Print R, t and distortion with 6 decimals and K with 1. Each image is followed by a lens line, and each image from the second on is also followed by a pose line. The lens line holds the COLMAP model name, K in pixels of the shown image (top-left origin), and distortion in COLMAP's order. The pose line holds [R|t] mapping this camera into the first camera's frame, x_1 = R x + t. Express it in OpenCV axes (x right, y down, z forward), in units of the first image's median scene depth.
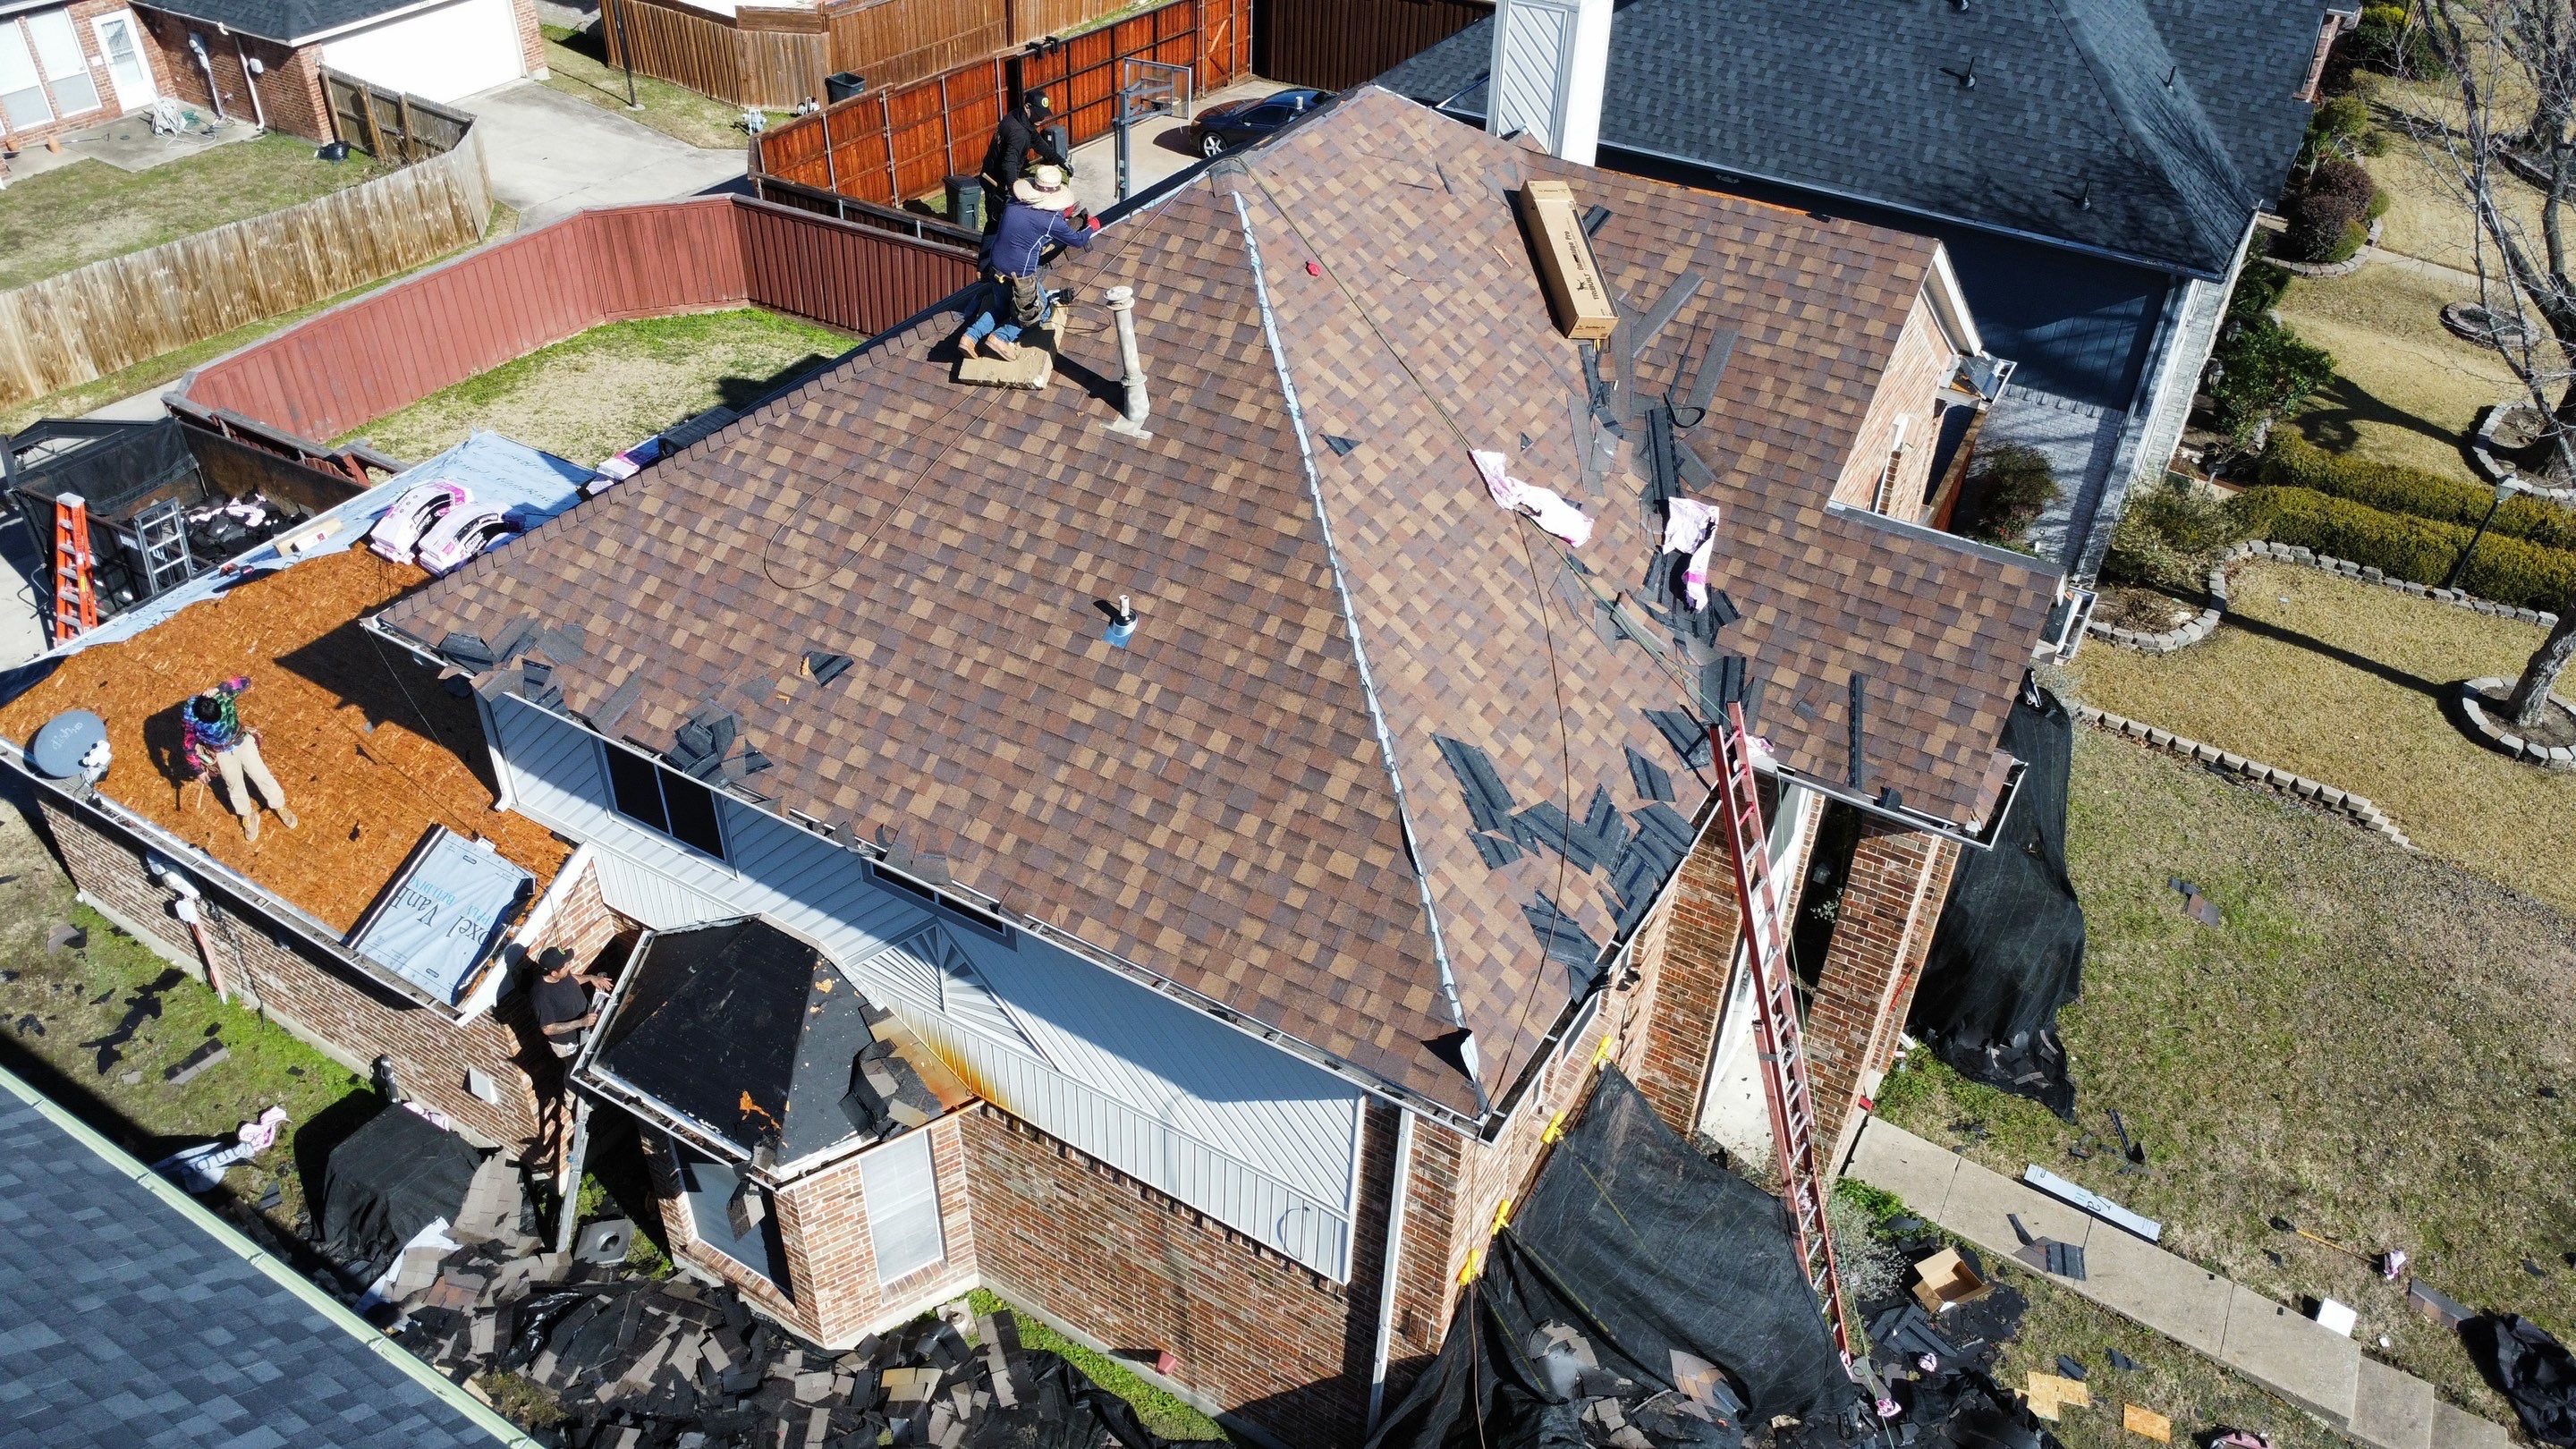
lens RADIAL K [[1878.4, 0, 1276.2], [0, 1878.4, 717.8], [0, 0, 1]] dist [-0.031881, -0.002897]
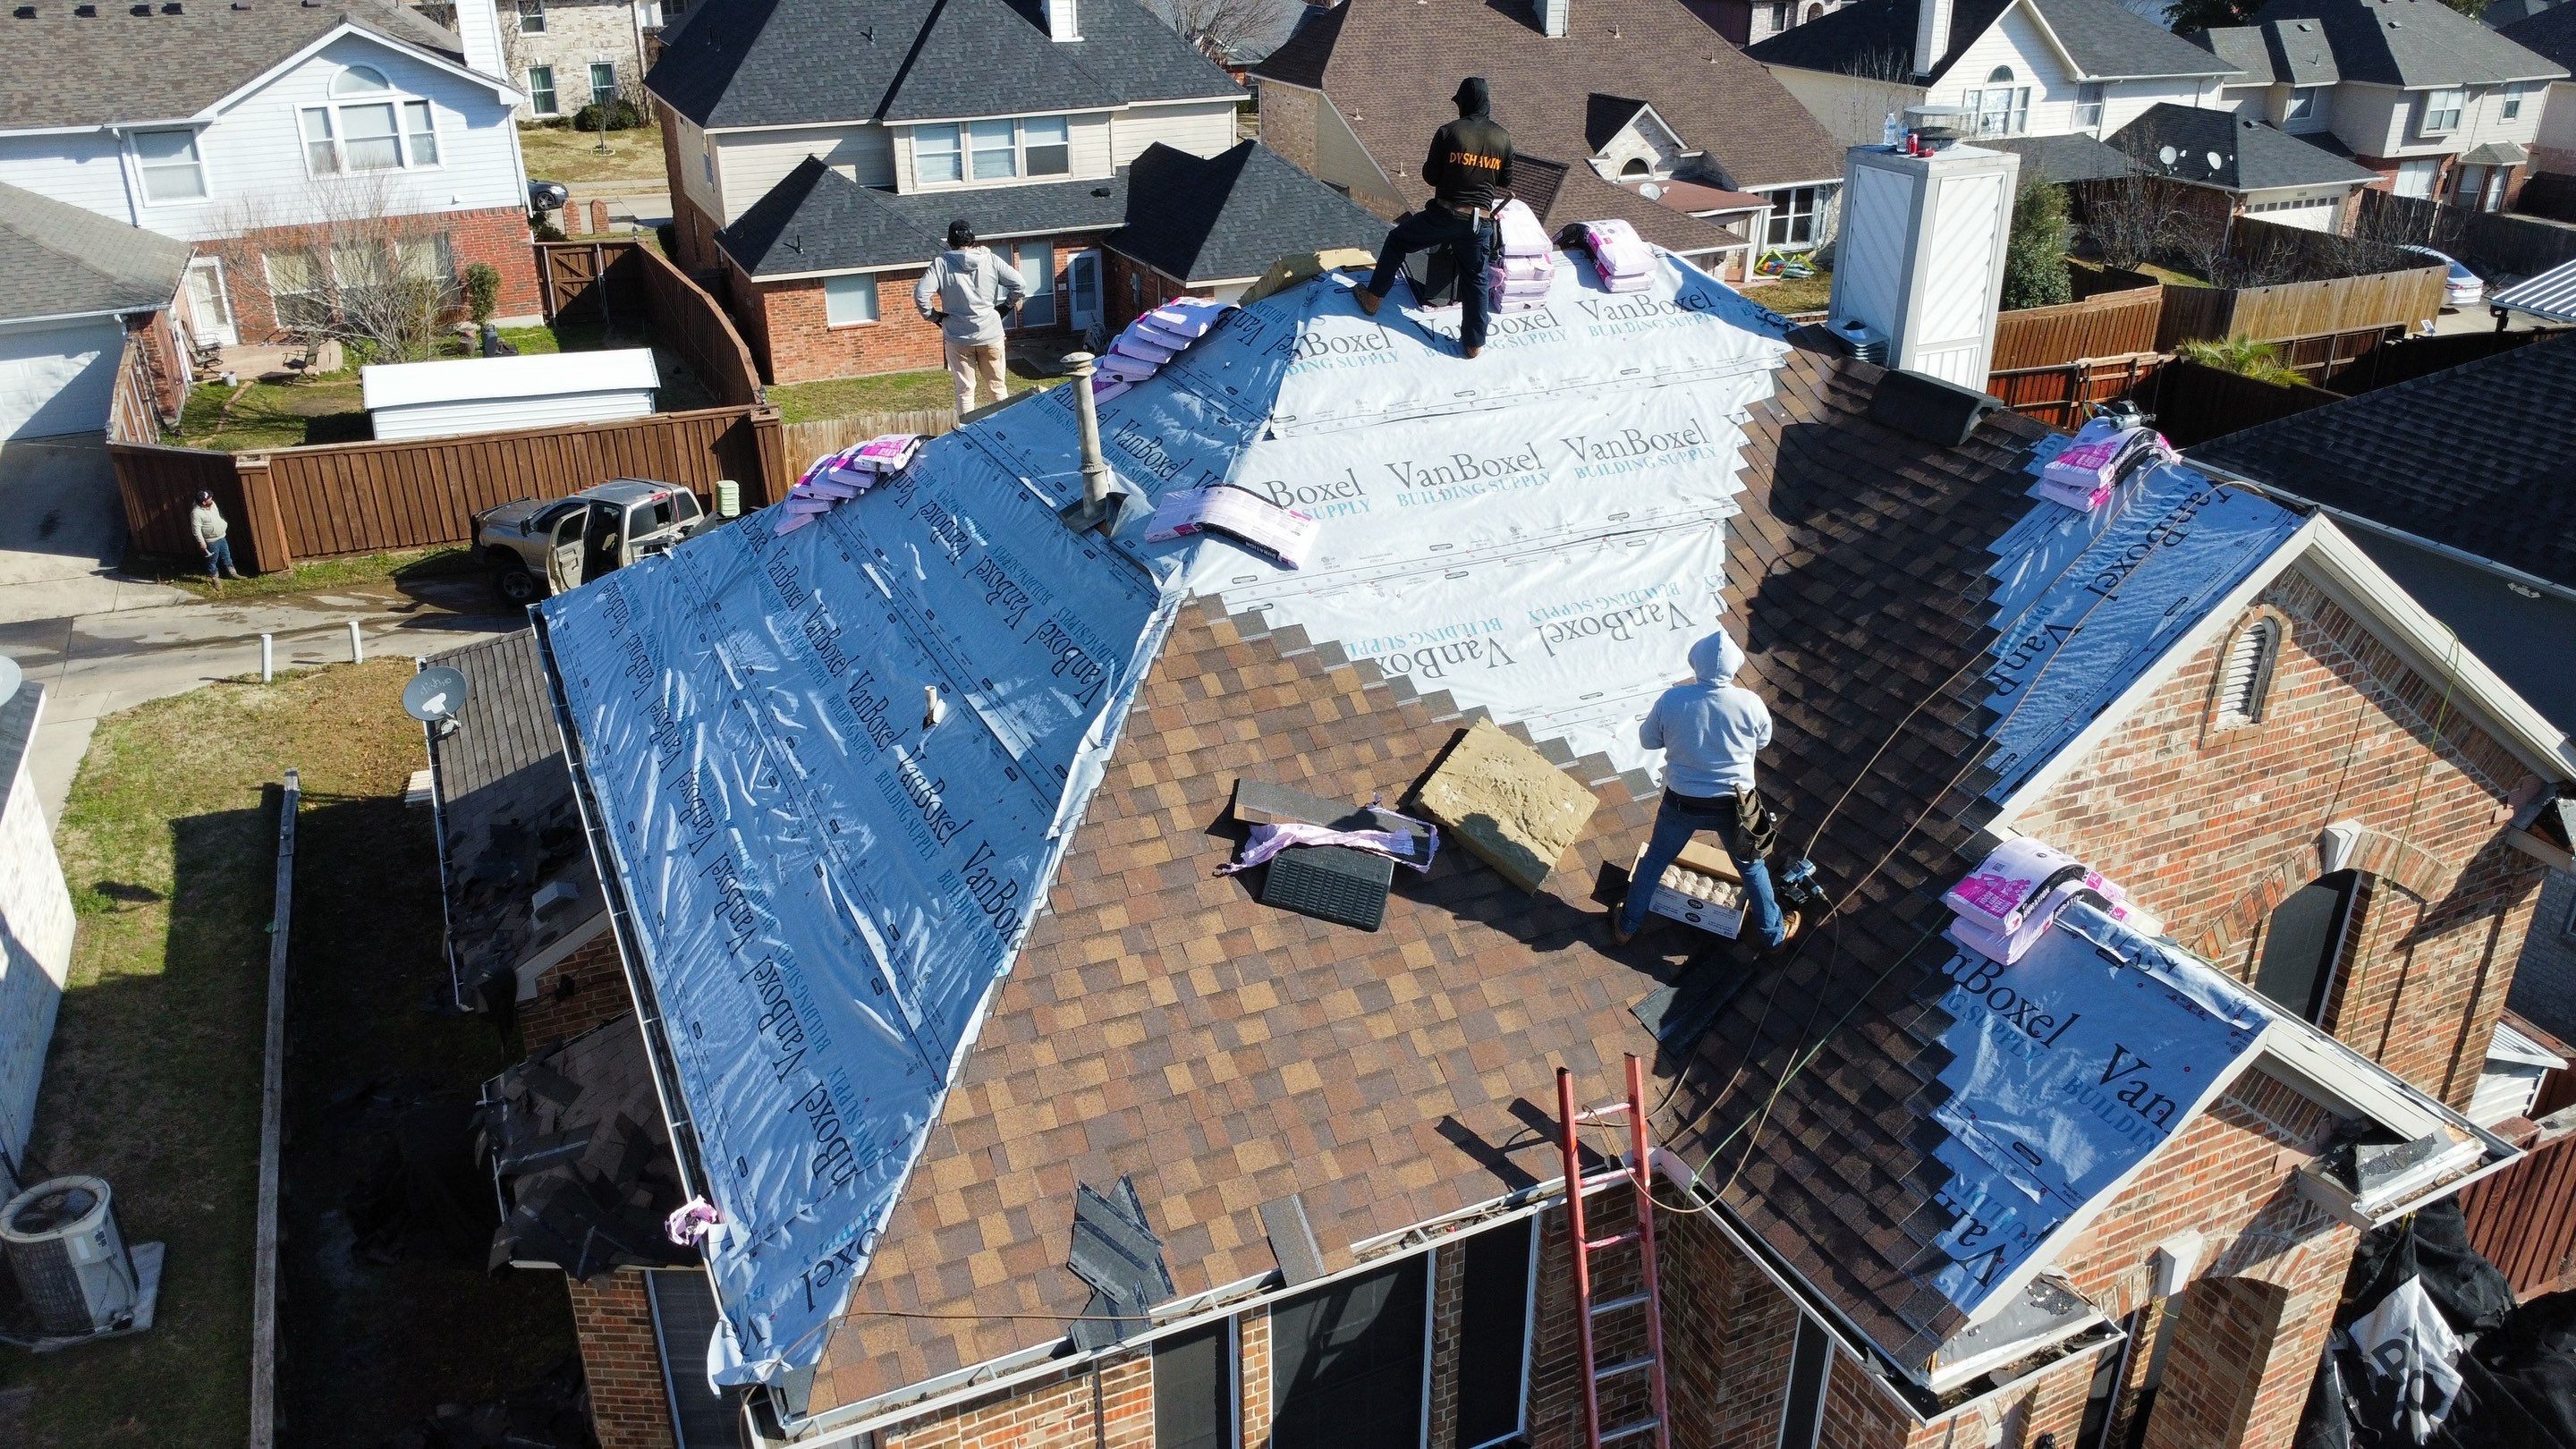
lens RADIAL K [[1878.4, 0, 1276.2], [0, 1878.4, 717.8], [0, 0, 1]] dist [-0.031881, -0.002897]
pose [[0.826934, 0.211540, -0.520990, 0.436703], [-0.313761, 0.942471, -0.115337, -0.005740], [0.466619, 0.258842, 0.845735, 0.342213]]
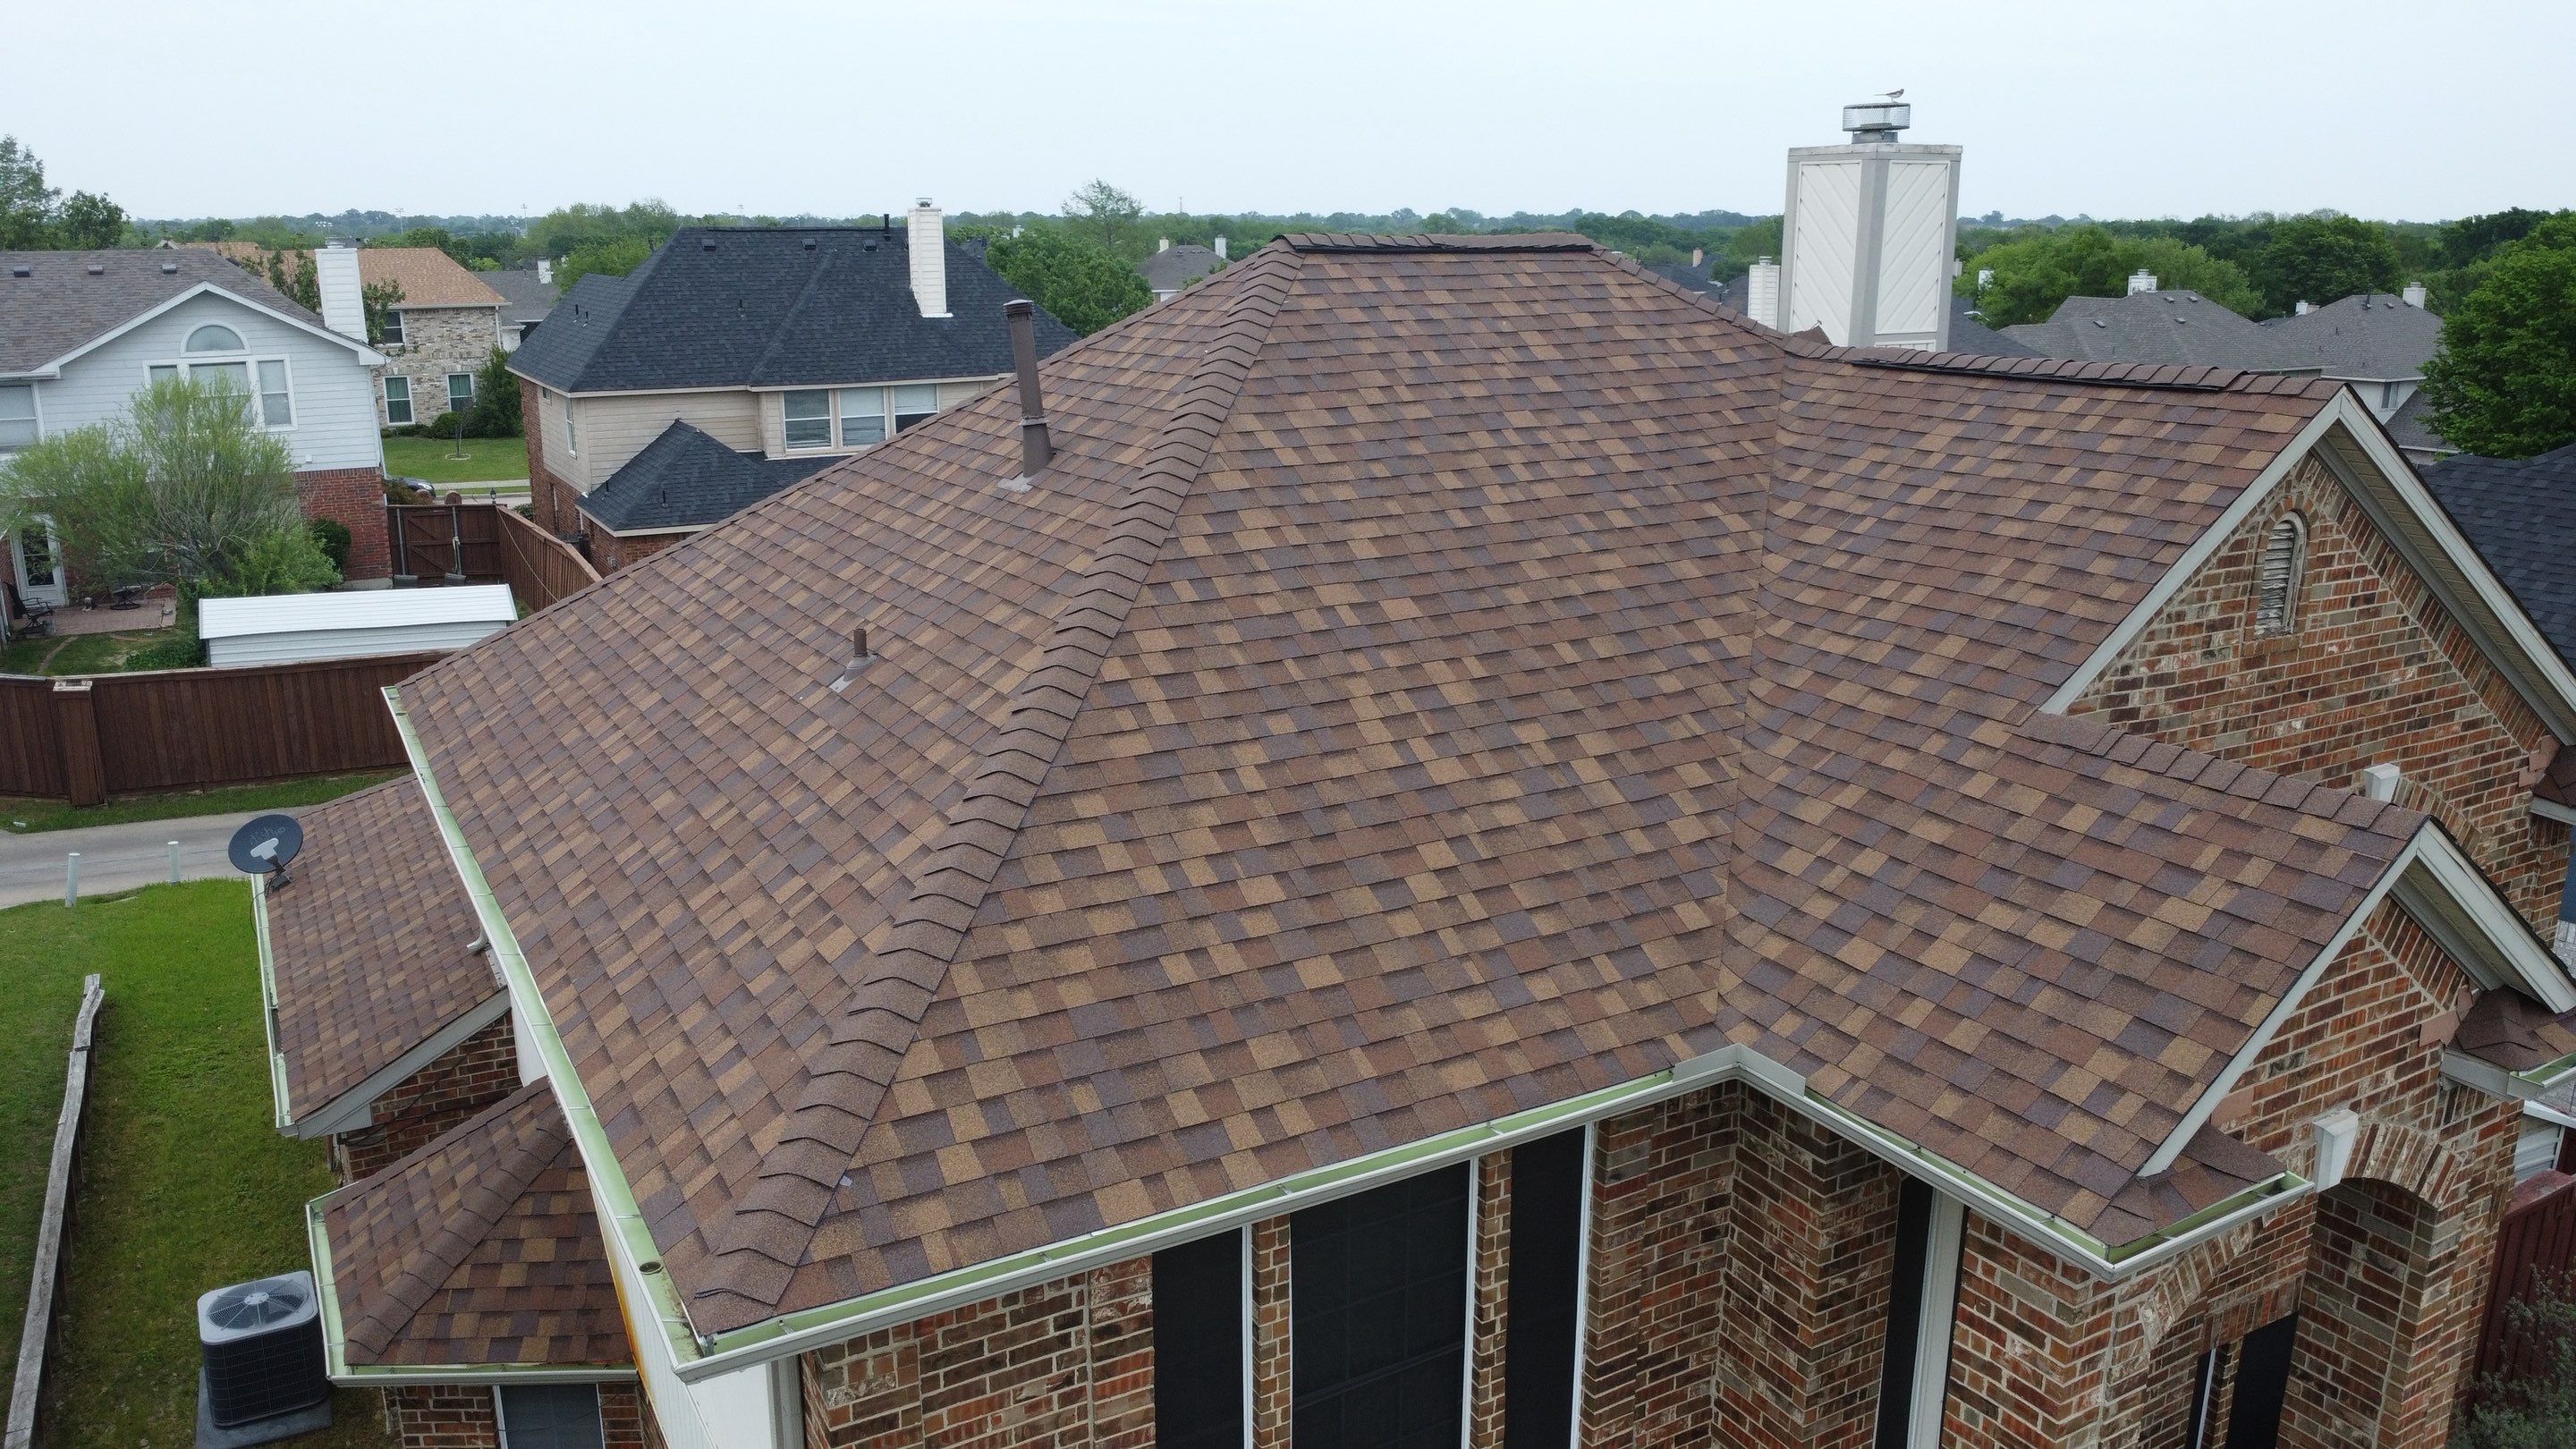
lens RADIAL K [[1878.4, 0, 1276.2], [0, 1878.4, 717.8], [0, 0, 1]] dist [-0.031881, -0.002897]
pose [[0.870019, 0.097986, -0.483183, 0.382274], [-0.272583, 0.912236, -0.305818, 0.132601], [0.410811, 0.397775, 0.820372, 0.436468]]
